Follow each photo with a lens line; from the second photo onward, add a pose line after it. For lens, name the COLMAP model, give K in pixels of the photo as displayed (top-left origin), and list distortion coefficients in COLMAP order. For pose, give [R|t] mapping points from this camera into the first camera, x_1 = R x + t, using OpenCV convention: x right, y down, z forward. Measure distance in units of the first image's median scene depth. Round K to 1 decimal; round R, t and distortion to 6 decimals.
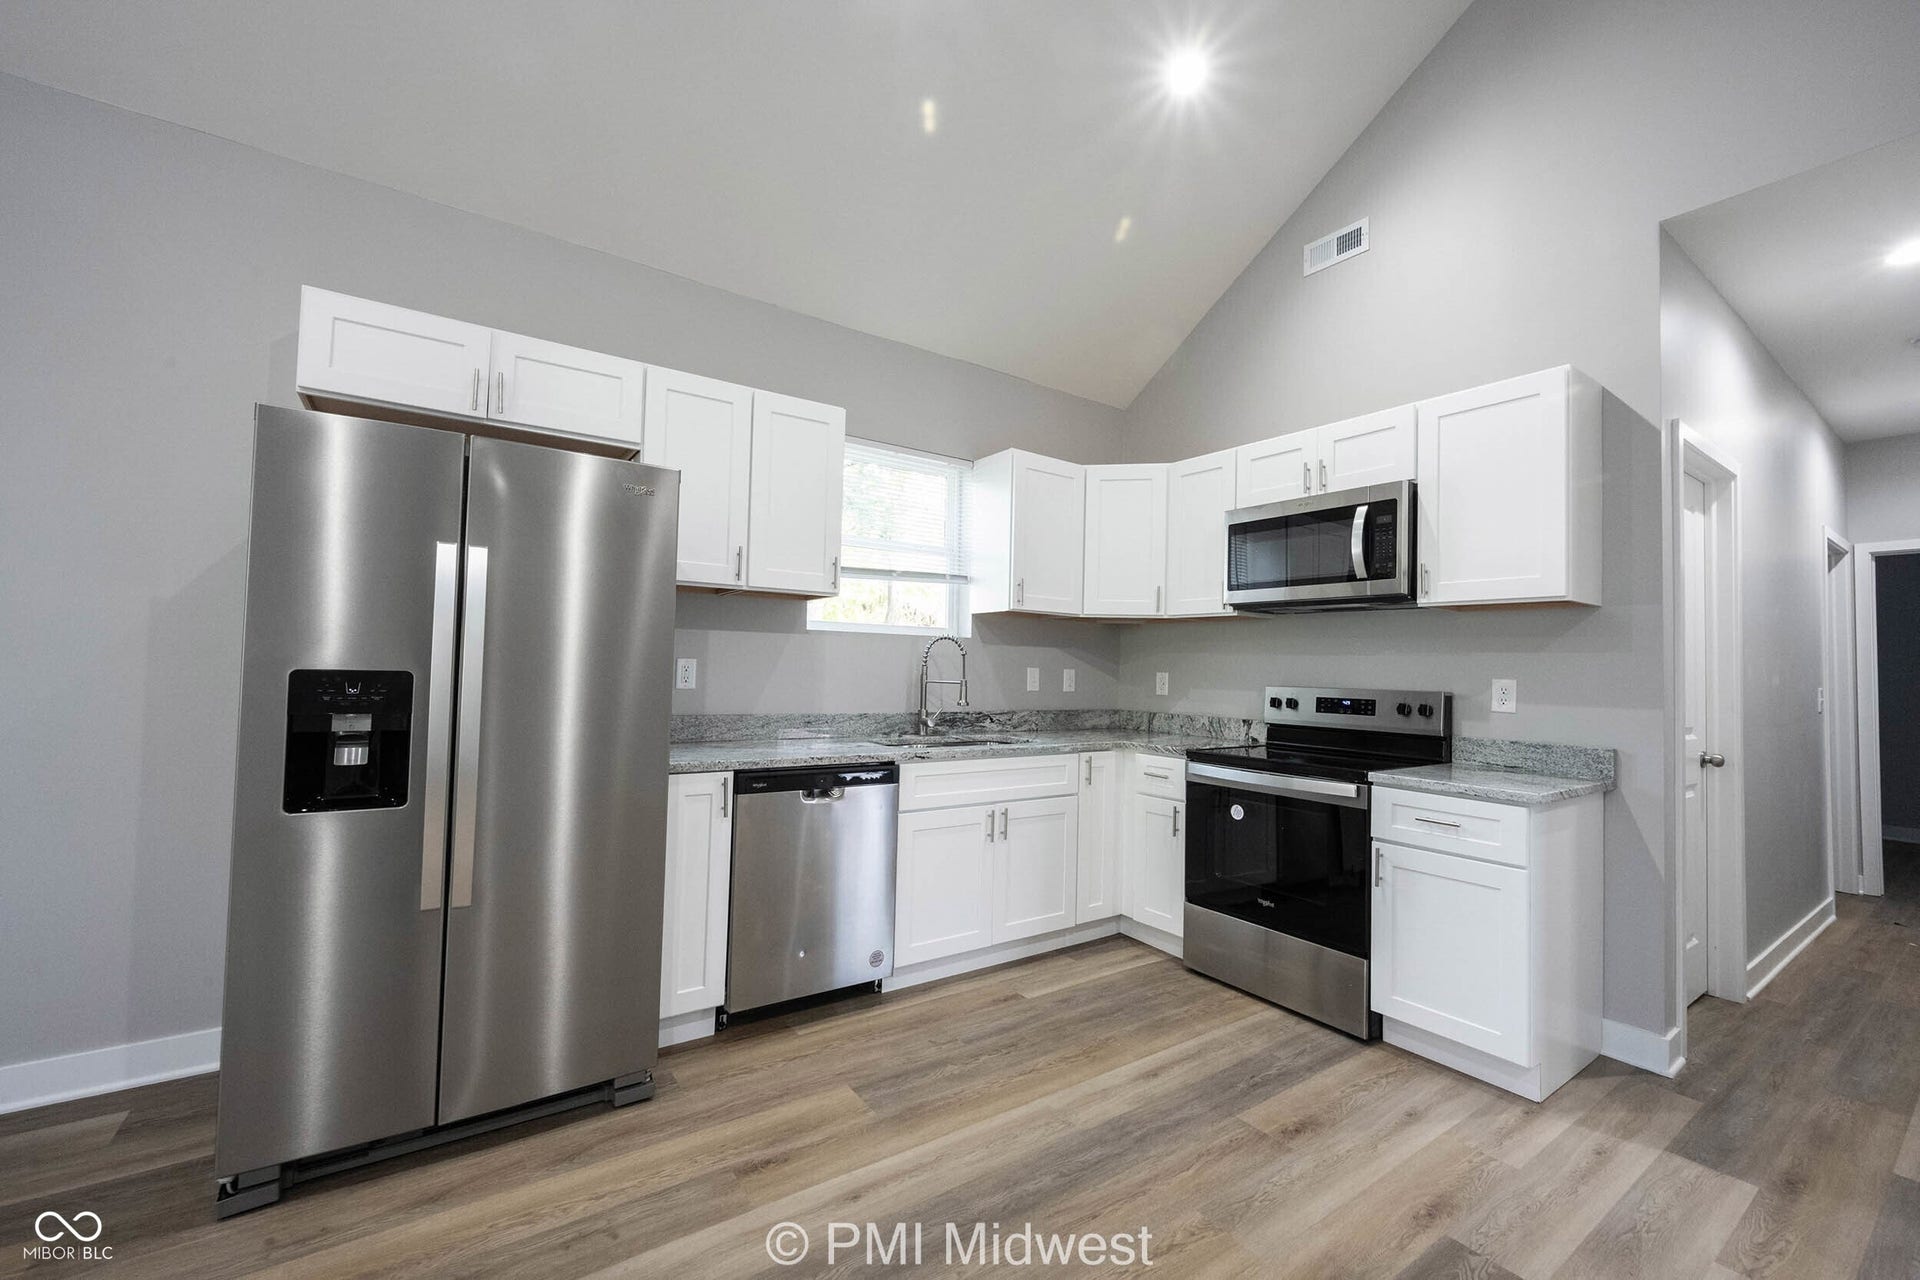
lens RADIAL K [[760.6, 0, 957.8], [0, 760.6, 645.5], [0, 0, 1]] dist [-0.000441, -0.000238]
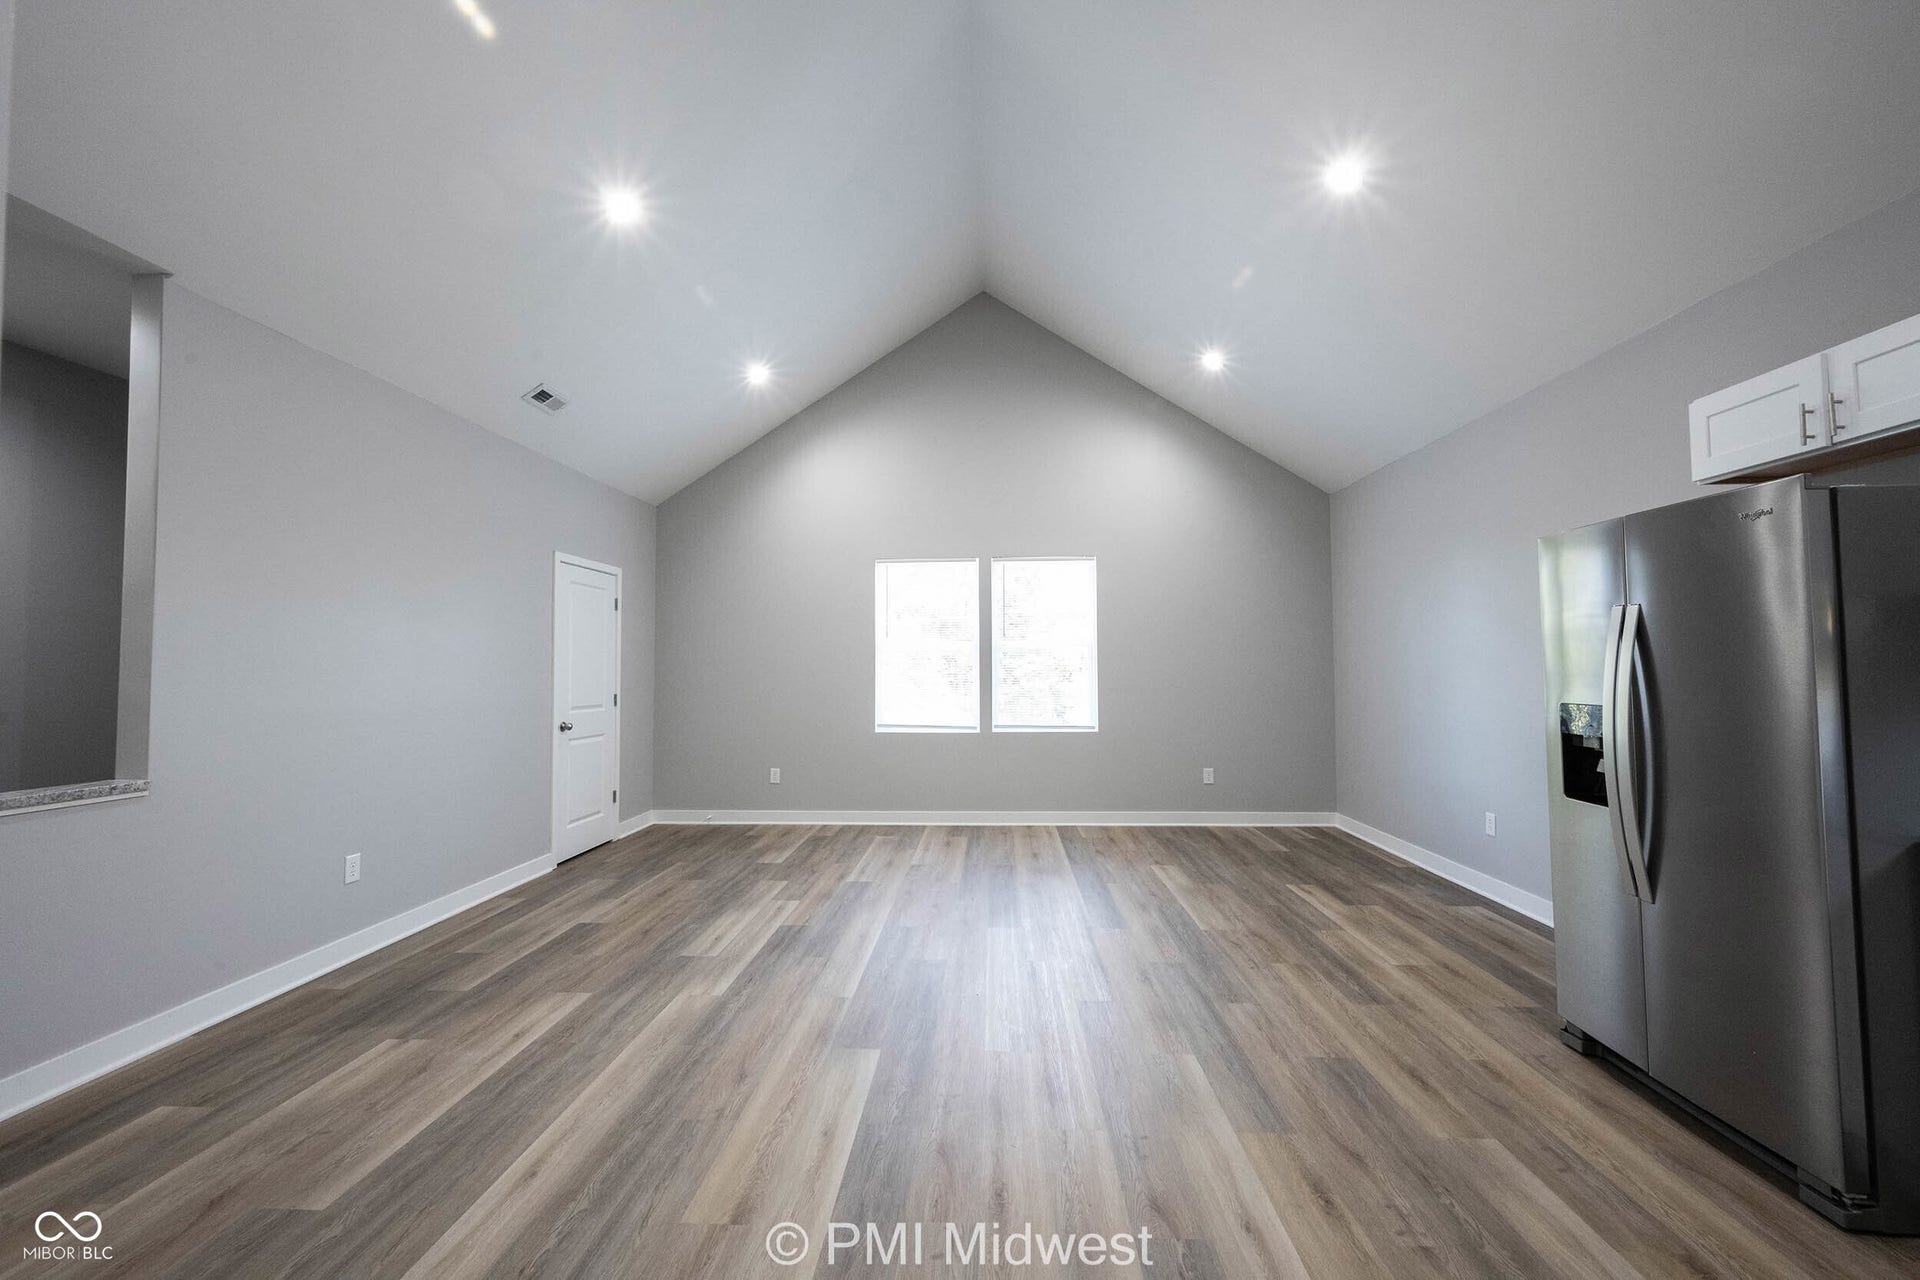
lens RADIAL K [[760.6, 0, 963.2], [0, 760.6, 639.1], [0, 0, 1]] dist [-0.000441, -0.000238]
pose [[-0.603689, -0.051313, -0.795567, 0.580394], [0.015266, 0.996999, -0.075889, 0.000552], [0.797074, -0.057958, -0.601094, 0.513413]]
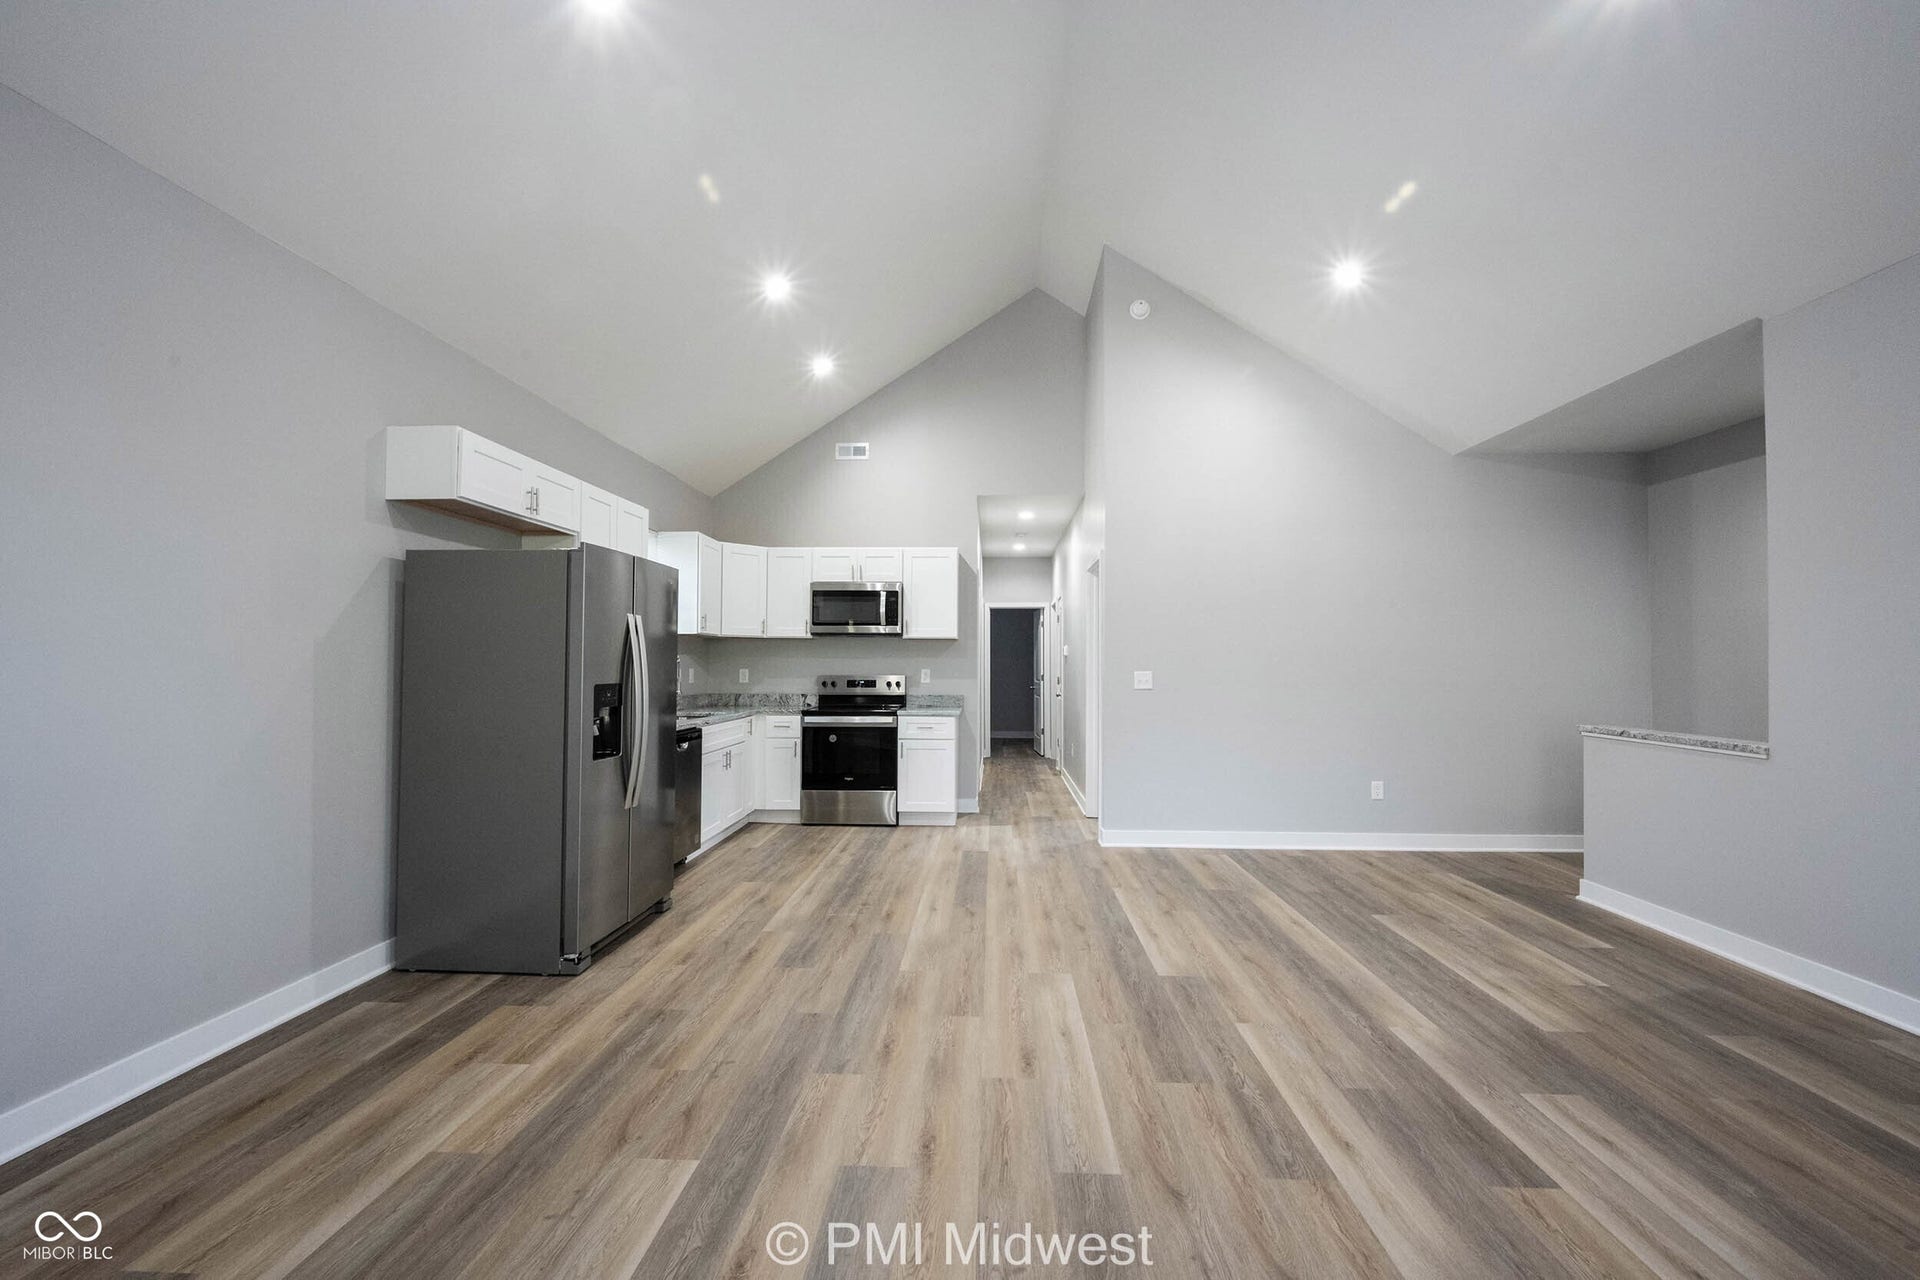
lens RADIAL K [[760.6, 0, 952.7], [0, 760.6, 653.1], [0, 0, 1]] dist [-0.000441, -0.000238]
pose [[0.612905, -0.009995, 0.790094, -0.964227], [-0.013045, 0.999656, 0.022766, -0.053429], [-0.790049, -0.024260, 0.612563, -0.451138]]
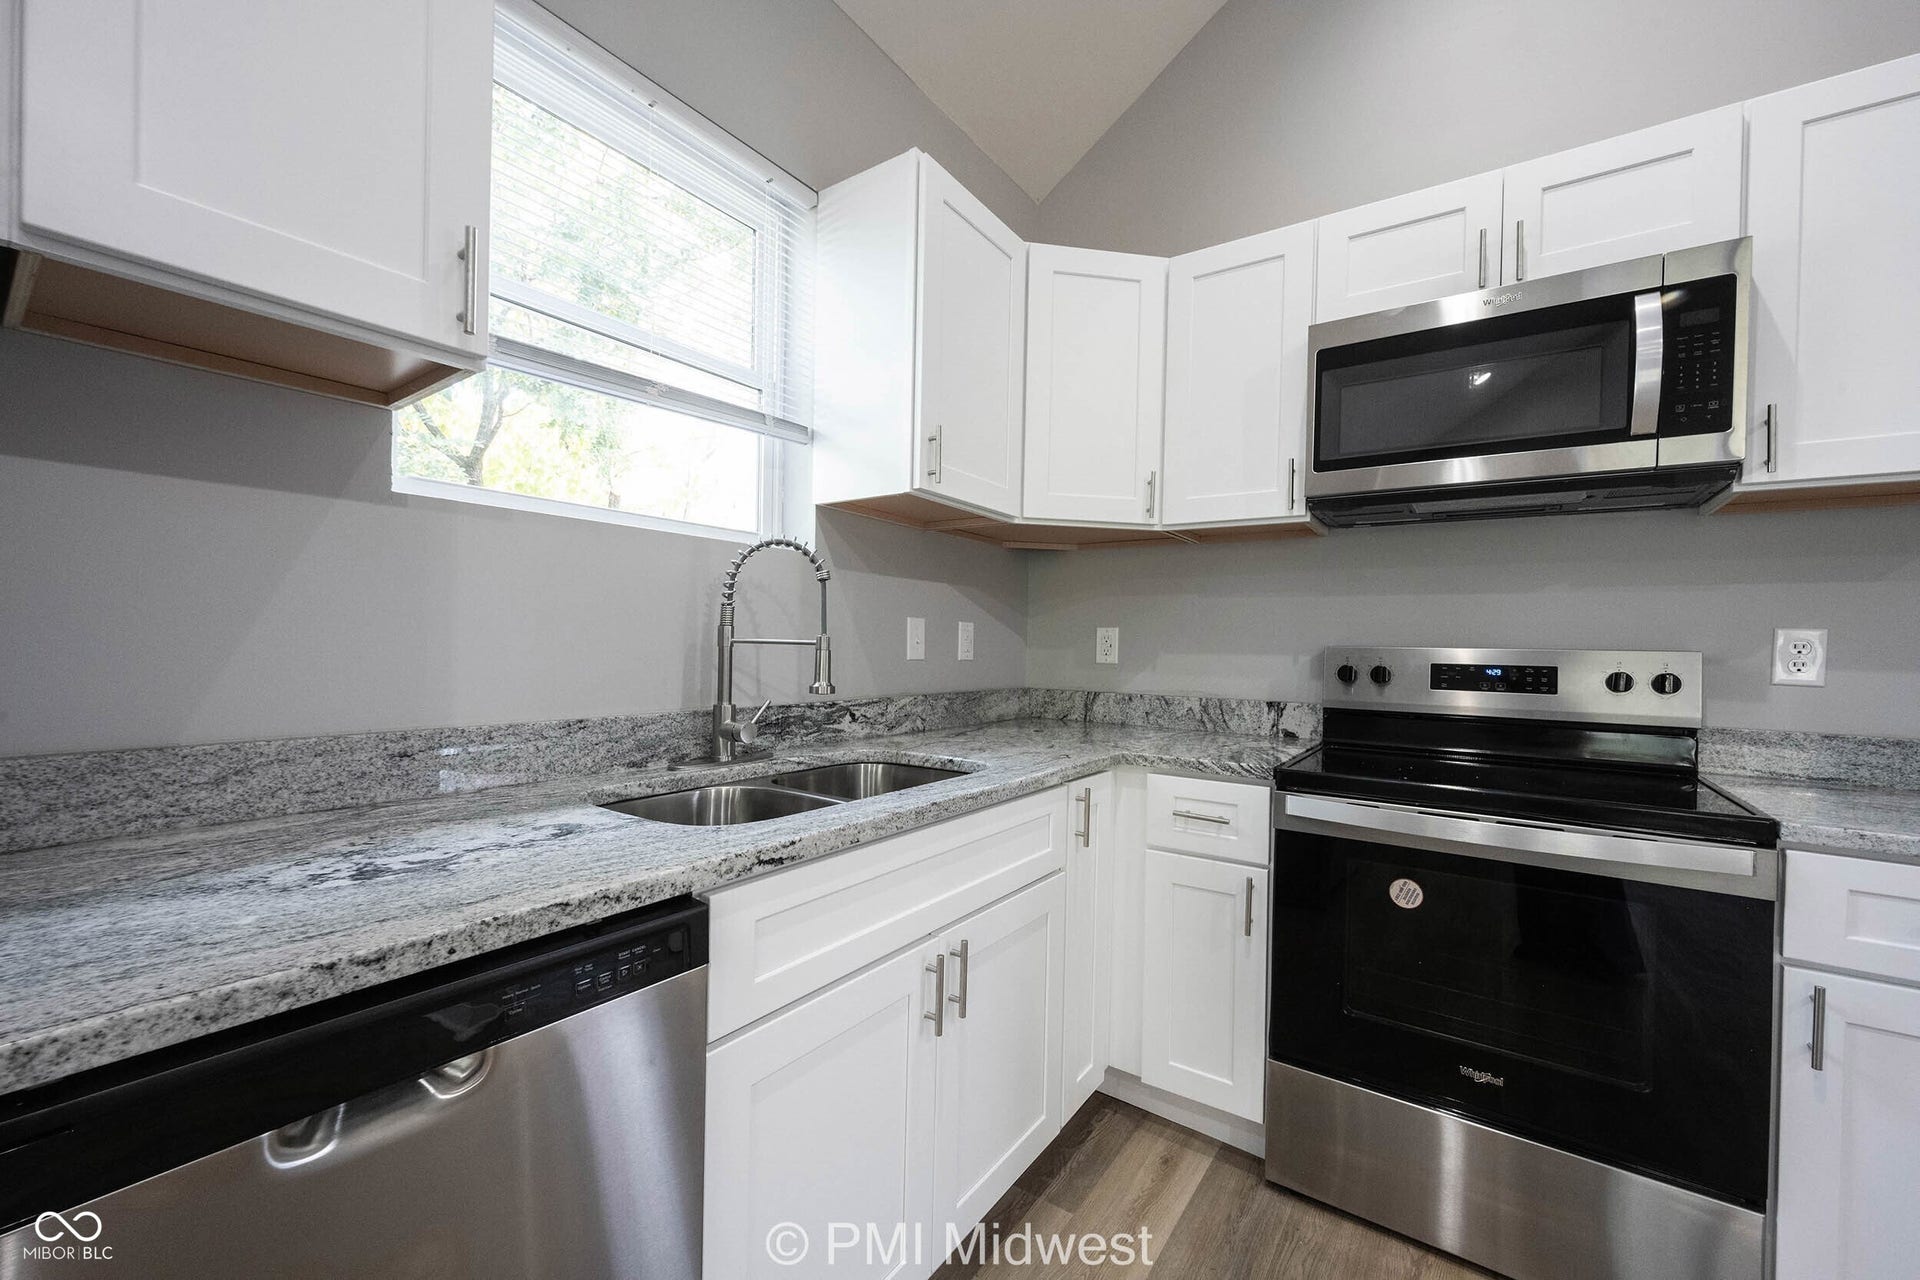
lens RADIAL K [[760.6, 0, 962.3], [0, 760.6, 650.3], [0, 0, 1]] dist [-0.000441, -0.000238]
pose [[0.937399, -0.007829, 0.348170, -0.077320], [-0.008432, 0.998944, 0.045164, 0.035408], [-0.348155, -0.045272, 0.936343, 0.596262]]
